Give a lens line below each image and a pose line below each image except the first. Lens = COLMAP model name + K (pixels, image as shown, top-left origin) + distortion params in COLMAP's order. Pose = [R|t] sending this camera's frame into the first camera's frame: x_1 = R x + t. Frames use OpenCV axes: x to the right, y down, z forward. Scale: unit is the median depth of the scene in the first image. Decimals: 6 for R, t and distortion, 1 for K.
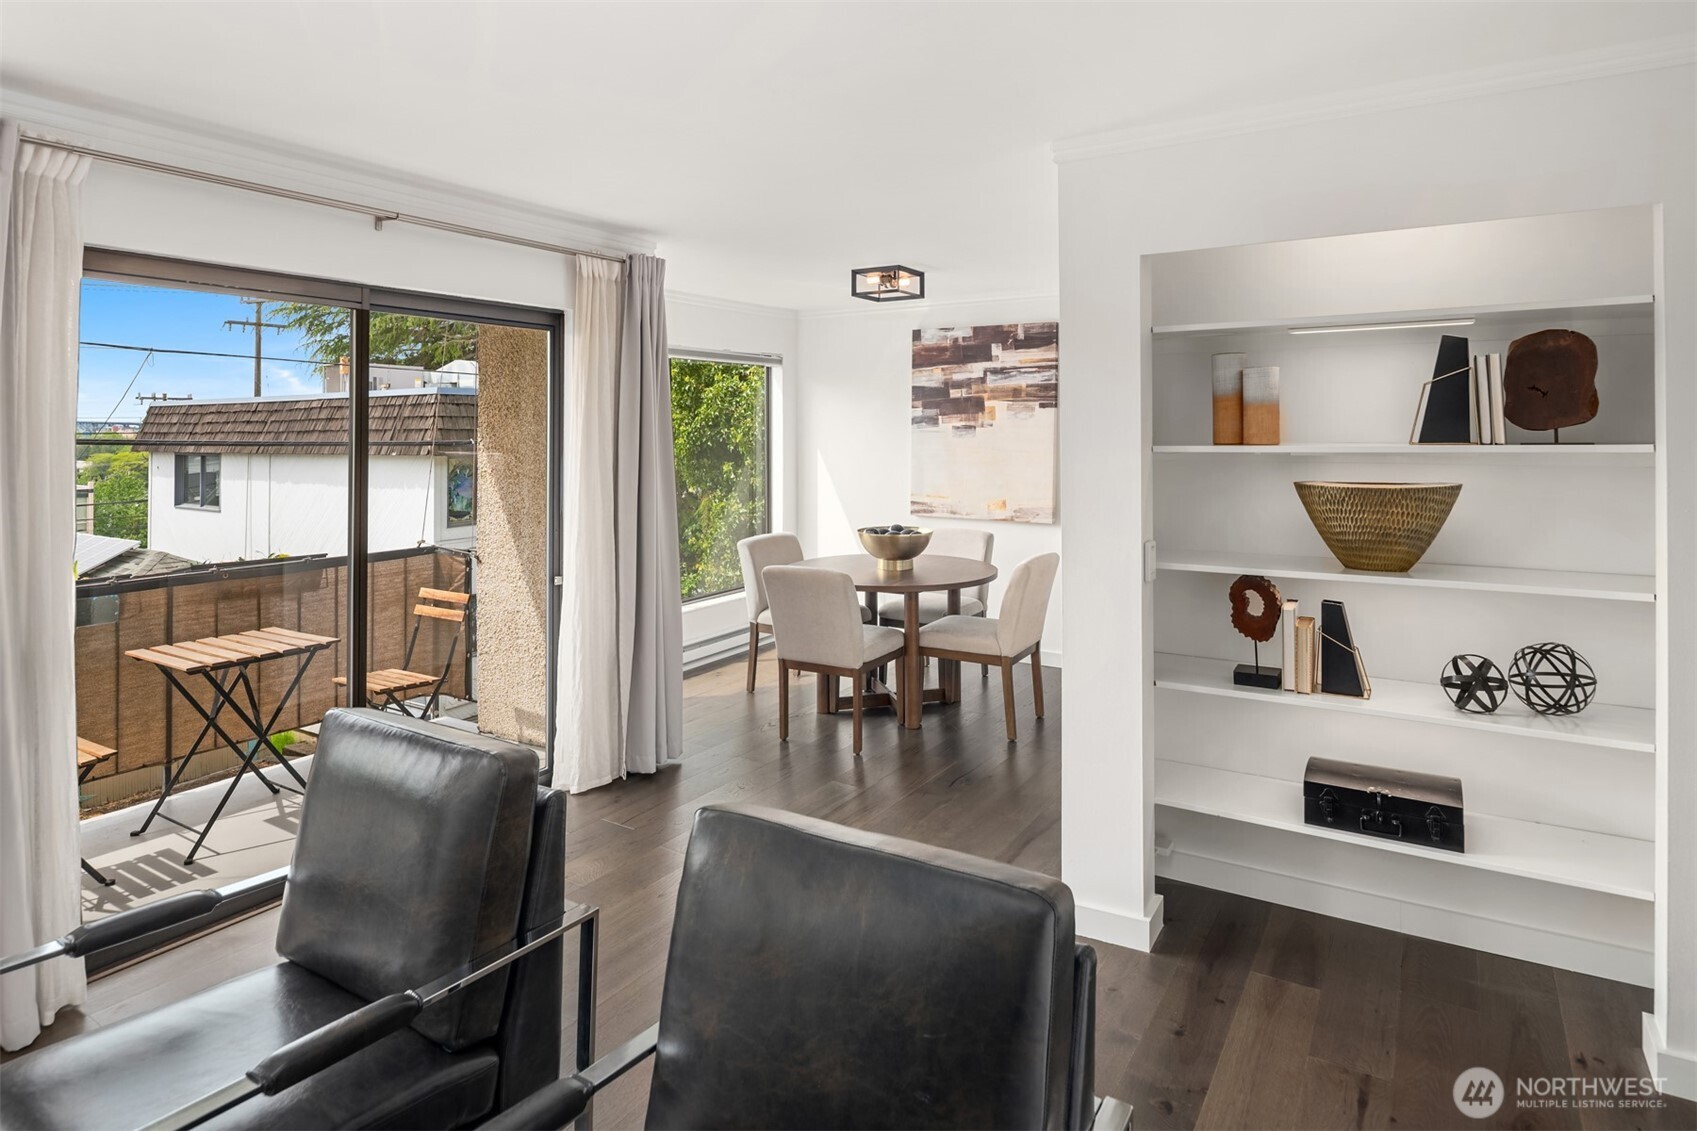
lens RADIAL K [[944.6, 0, 849.0], [0, 944.6, 422.2], [0, 0, 1]] dist [-0.001063, -0.001128]
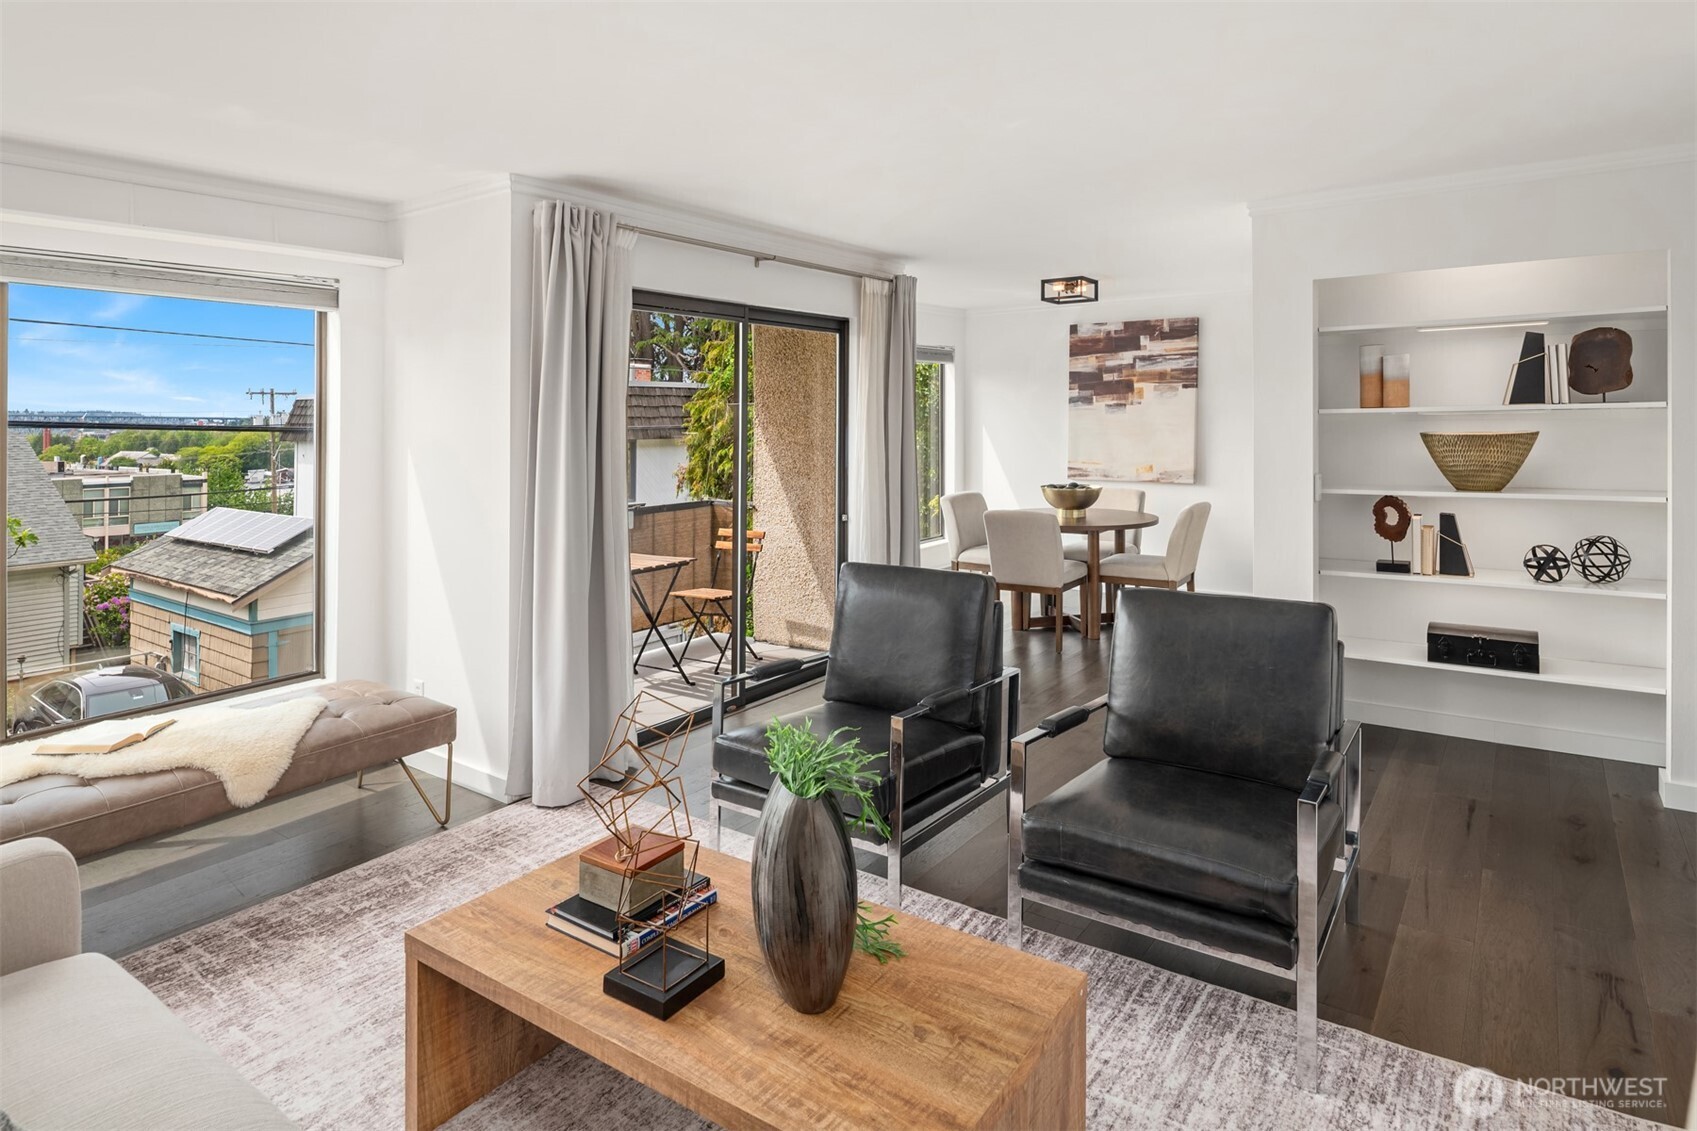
lens RADIAL K [[942.7, 0, 847.9], [0, 942.7, 428.5], [0, 0, 1]] dist [-0.000598, -0.000701]
pose [[0.997566, -0.007659, -0.069302, -0.211973], [0.008999, 0.999778, 0.019051, 0.014260], [0.069141, -0.019629, 0.997414, -0.352219]]
